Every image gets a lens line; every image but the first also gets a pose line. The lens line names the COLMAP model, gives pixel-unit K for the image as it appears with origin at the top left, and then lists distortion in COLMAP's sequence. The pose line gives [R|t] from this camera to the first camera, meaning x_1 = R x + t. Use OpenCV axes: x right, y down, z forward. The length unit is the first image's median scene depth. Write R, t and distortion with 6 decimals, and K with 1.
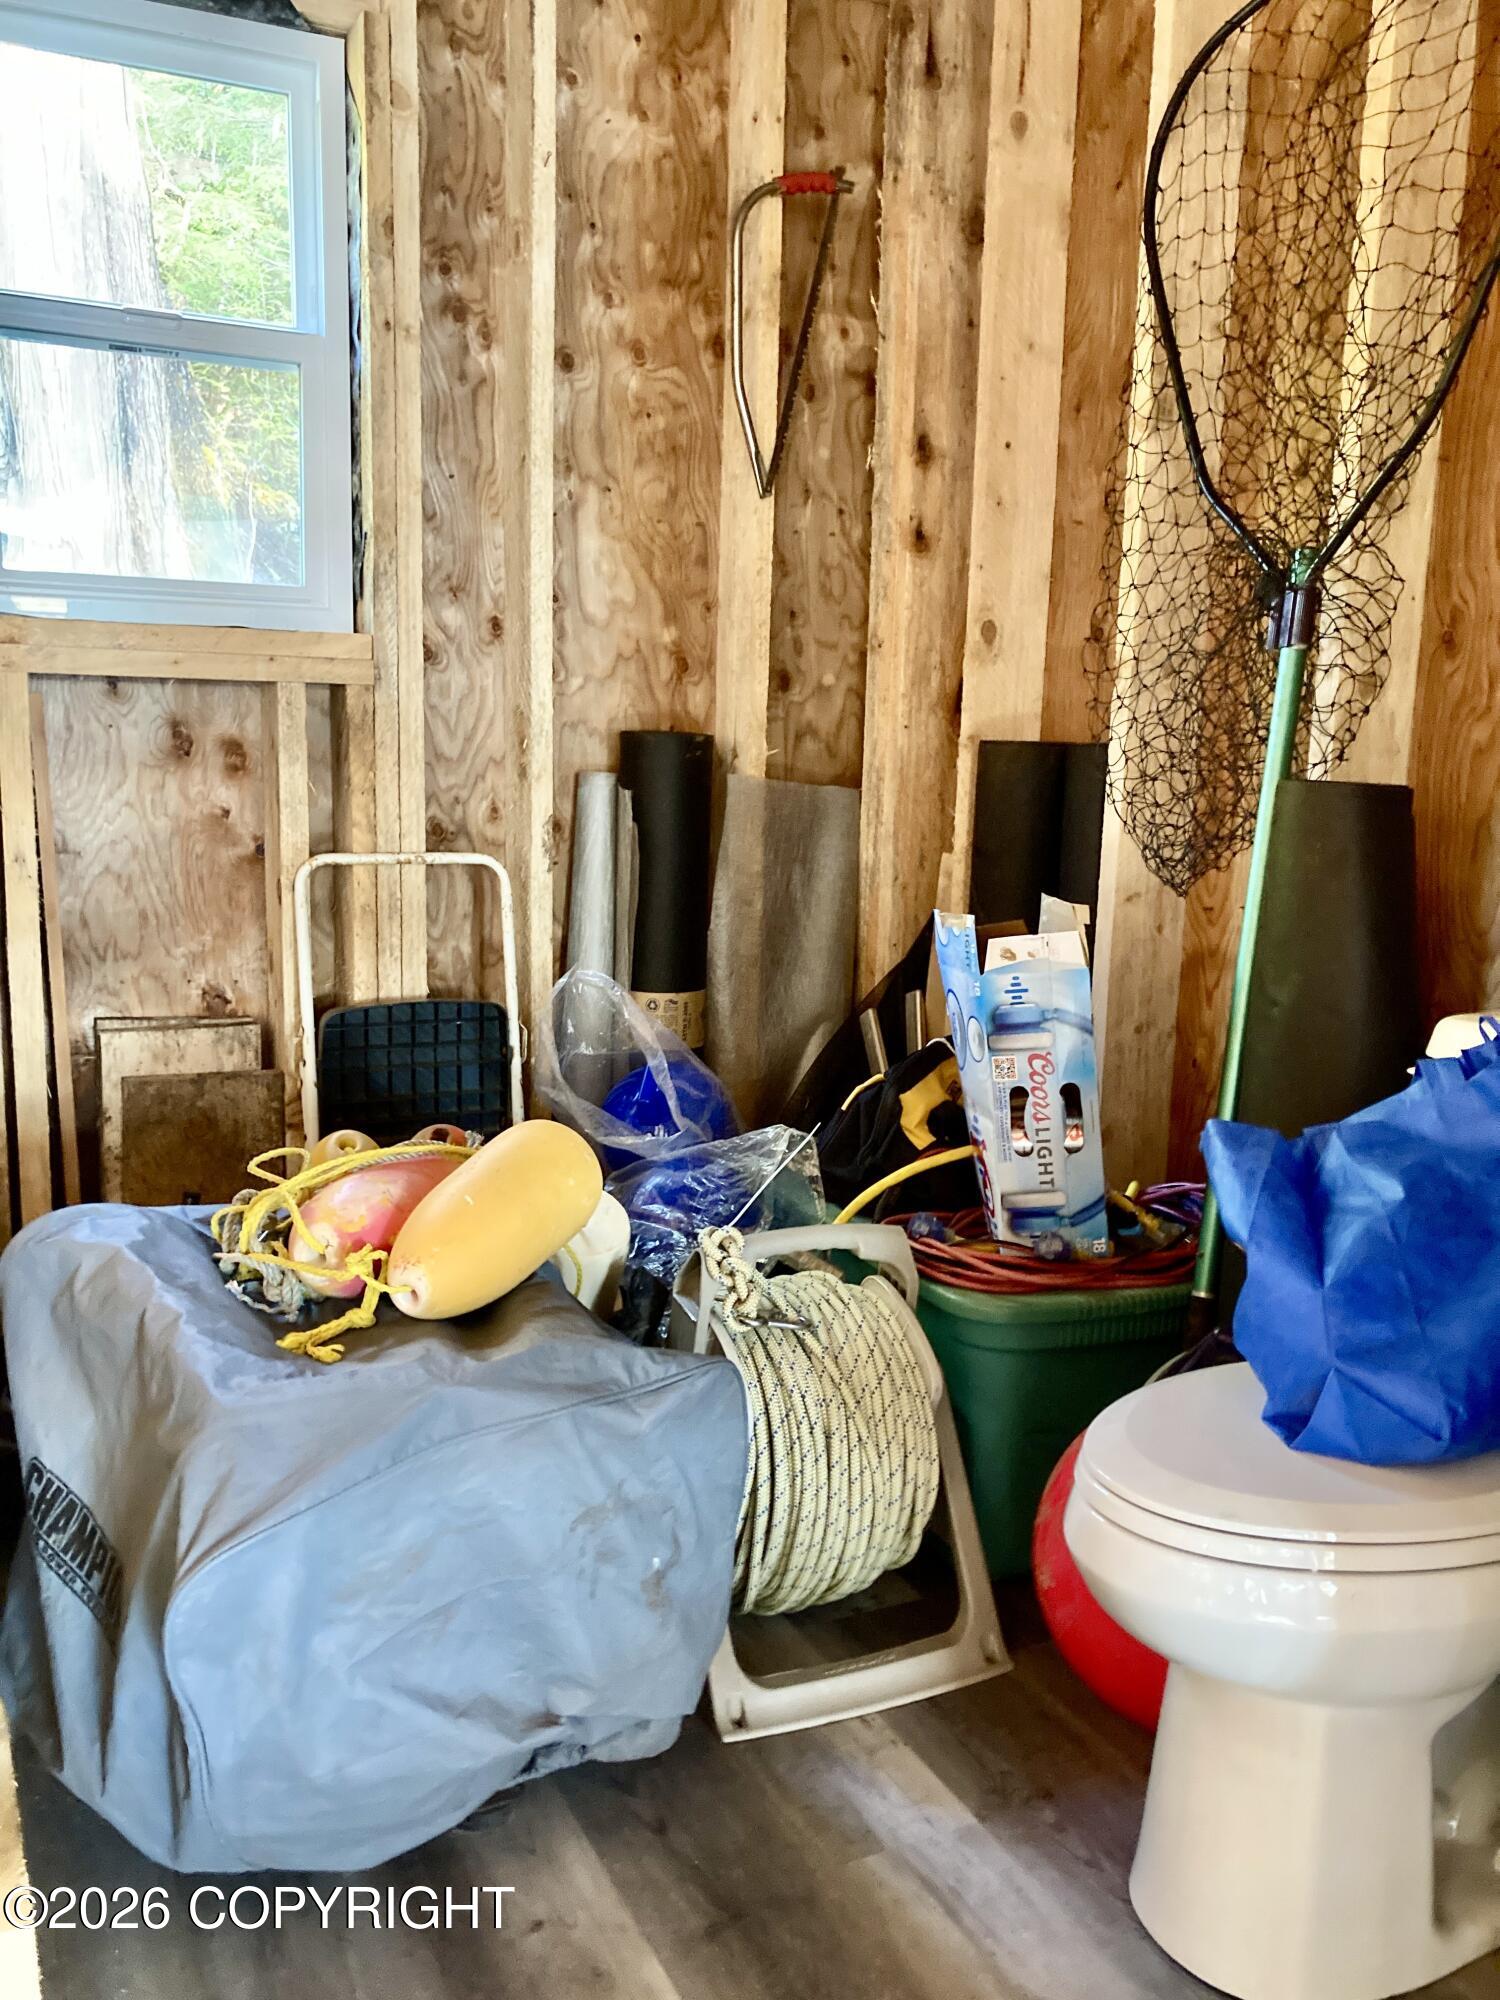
lens RADIAL K [[1622.9, 0, 750.0], [0, 1622.9, 1000.0], [0, 0, 1]] dist [0.004222, -0.005340]
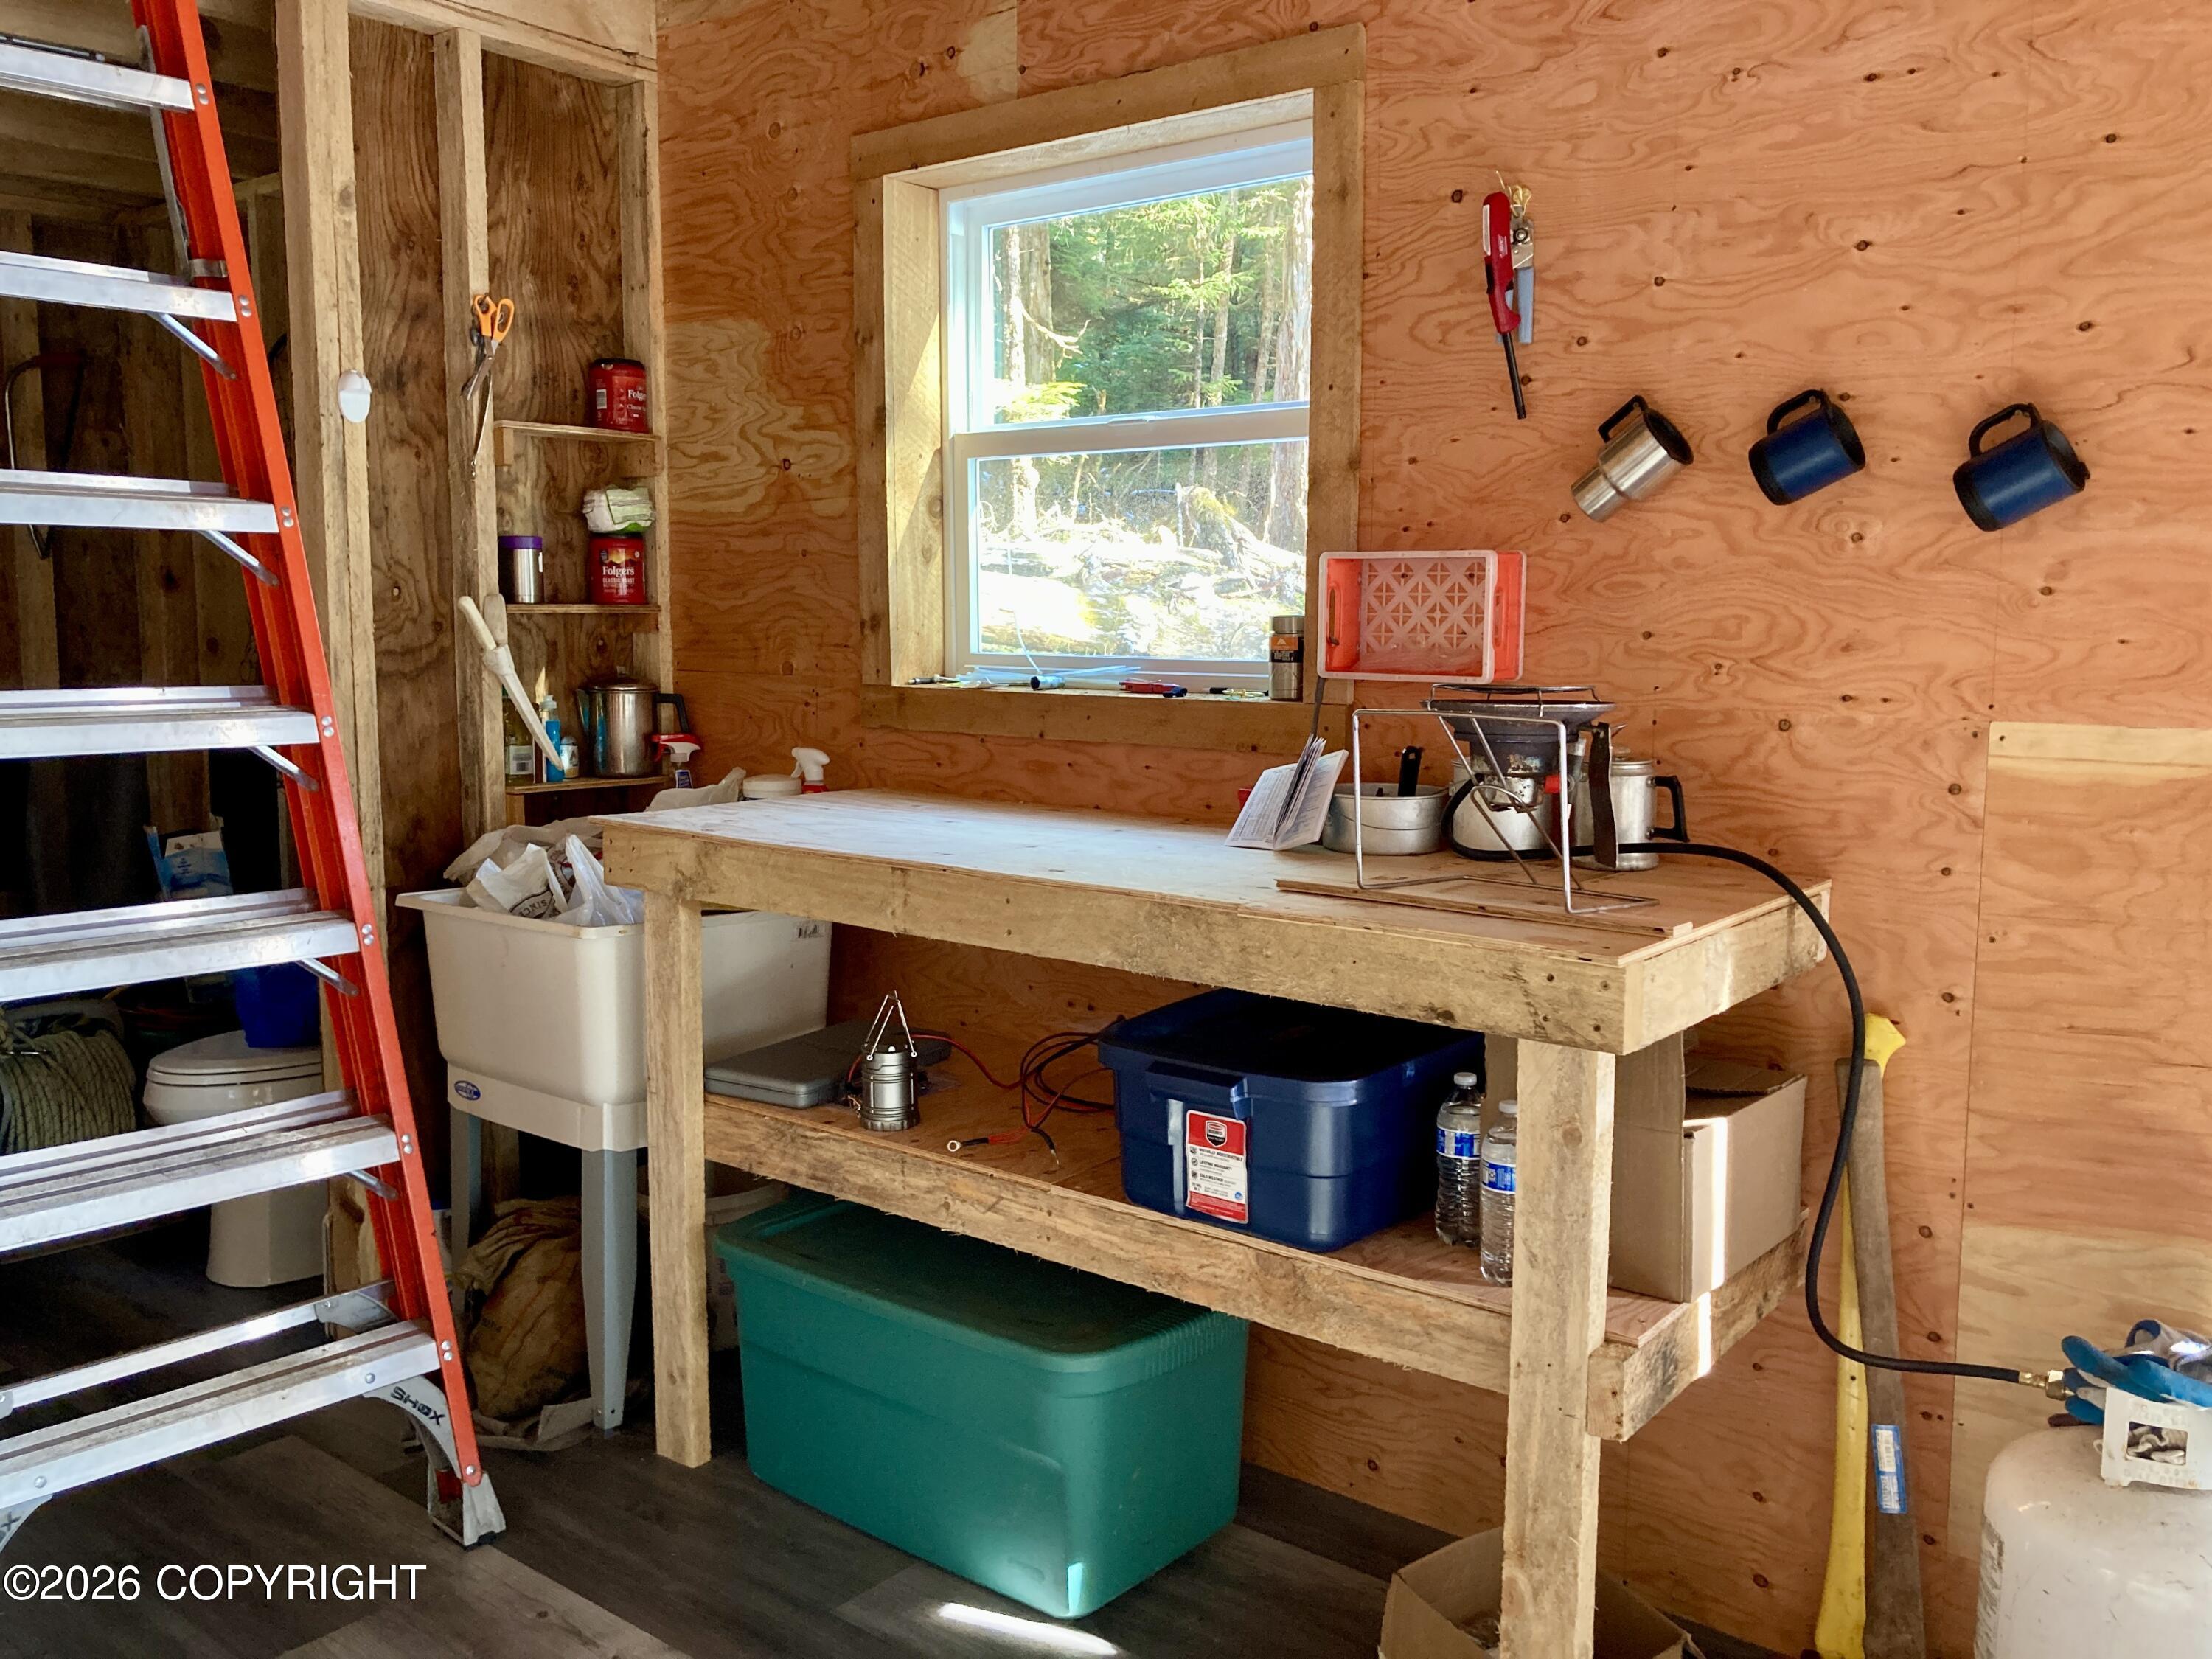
lens RADIAL K [[1794.9, 0, 1103.1], [0, 1794.9, 826.4], [0, 0, 1]] dist [0.004222, -0.005340]
pose [[0.910265, -0.065401, 0.408829, 0.280204], [0.083172, 0.996201, -0.025820, 0.086835], [-0.405587, 0.057506, 0.912246, -1.237007]]
